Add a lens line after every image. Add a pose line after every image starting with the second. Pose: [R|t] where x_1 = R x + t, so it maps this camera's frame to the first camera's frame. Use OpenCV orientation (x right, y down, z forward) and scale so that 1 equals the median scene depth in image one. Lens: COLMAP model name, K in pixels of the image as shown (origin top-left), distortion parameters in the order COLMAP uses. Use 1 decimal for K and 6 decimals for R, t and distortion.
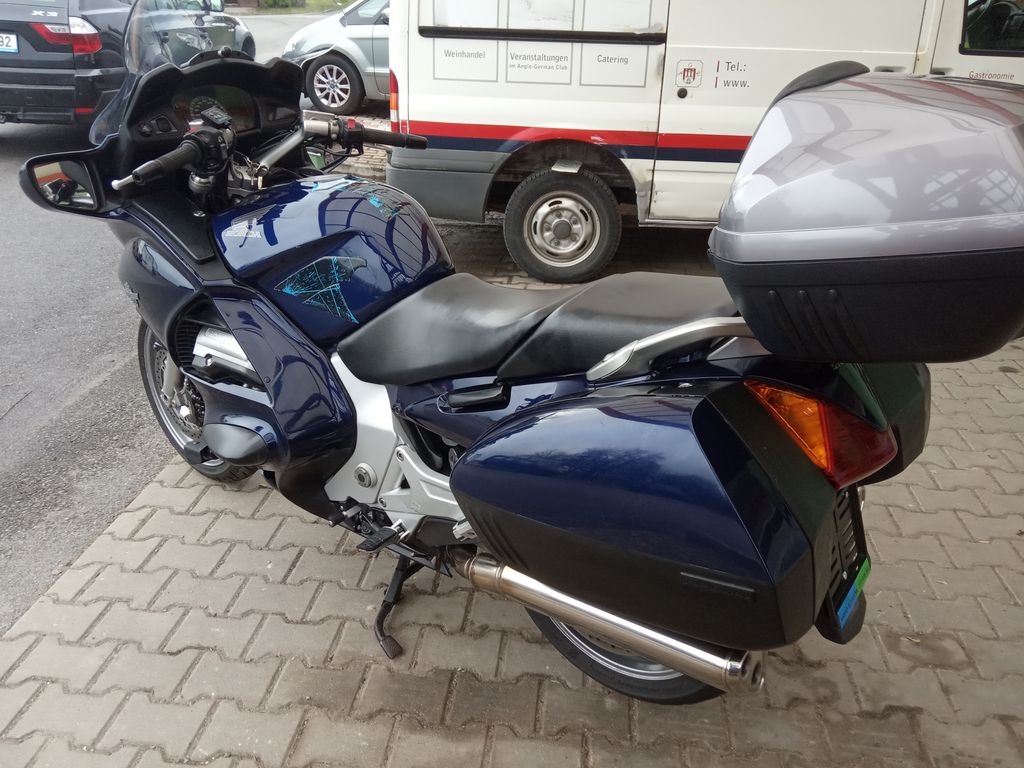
lens RADIAL K [[812.7, 0, 517.3], [0, 812.7, 384.2], [0, 0, 1]] dist [0.084730, -0.142665]
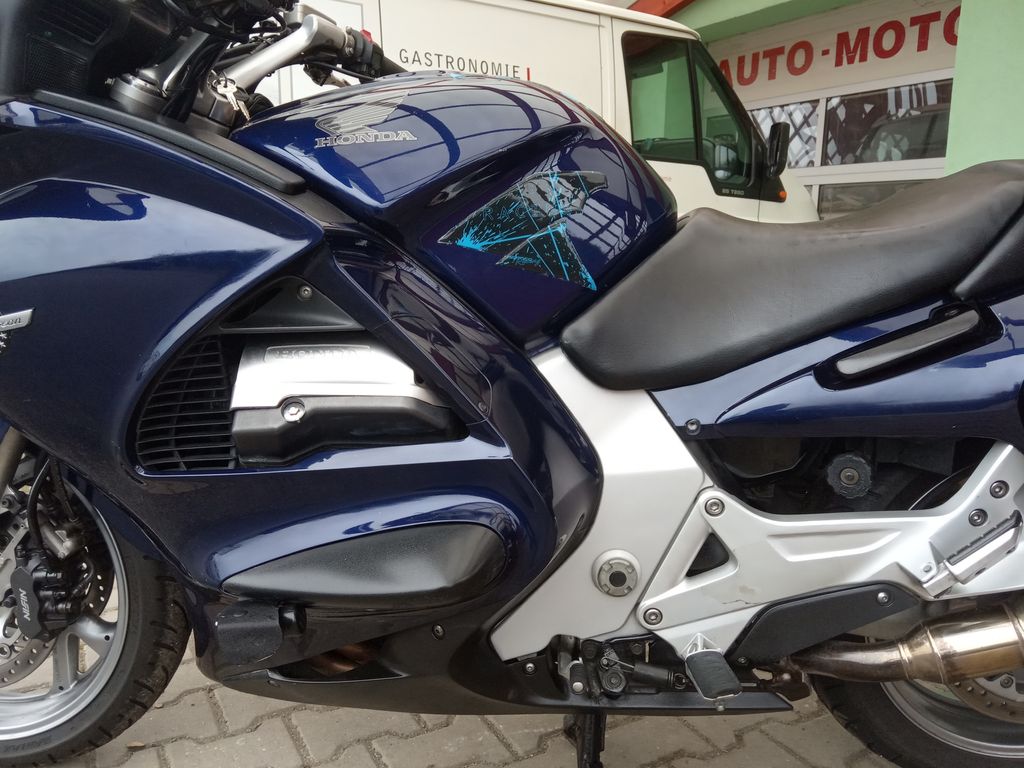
lens RADIAL K [[829.7, 0, 512.0], [0, 829.7, 384.0], [0, 0, 1]] dist [0.051503, -0.082909]
pose [[0.822900, -0.107696, 0.557886, -0.511181], [0.233600, 0.959177, -0.159405, 0.058629], [-0.517944, 0.261497, 0.814465, 0.519541]]
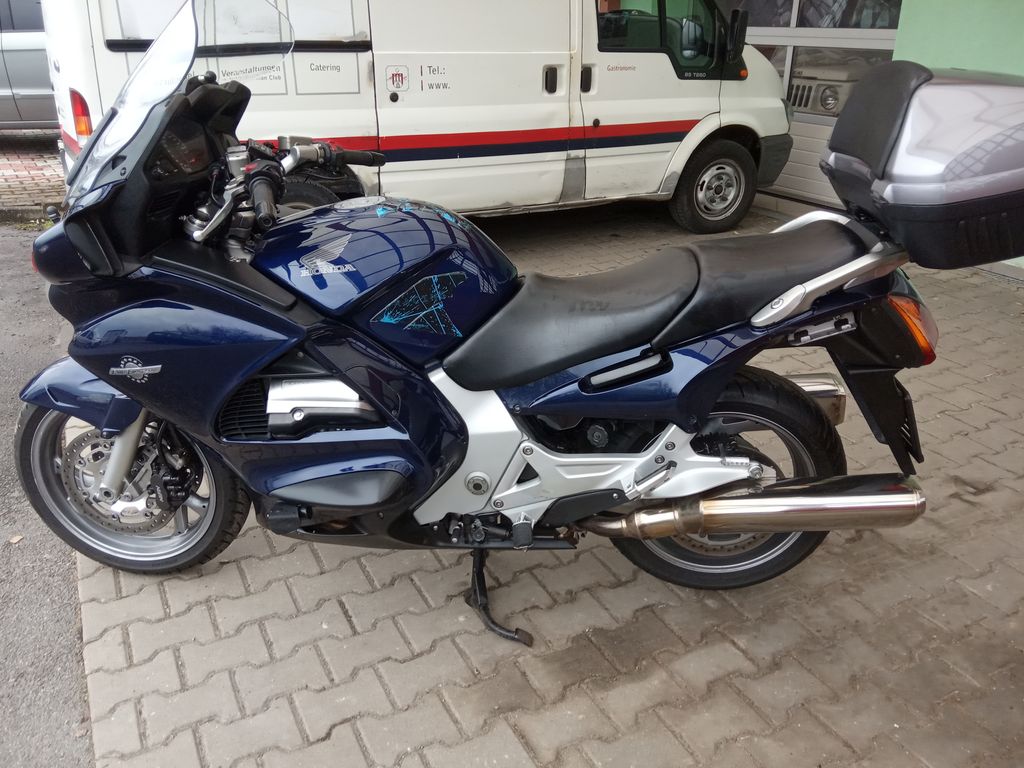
lens RADIAL K [[812.7, 0, 517.3], [0, 812.7, 384.2], [0, 0, 1]] dist [0.084730, -0.142665]
pose [[0.833177, -0.234718, 0.500723, -0.592476], [0.235156, 0.969891, 0.063357, -0.058575], [-0.500517, 0.064960, 0.863286, 0.081569]]
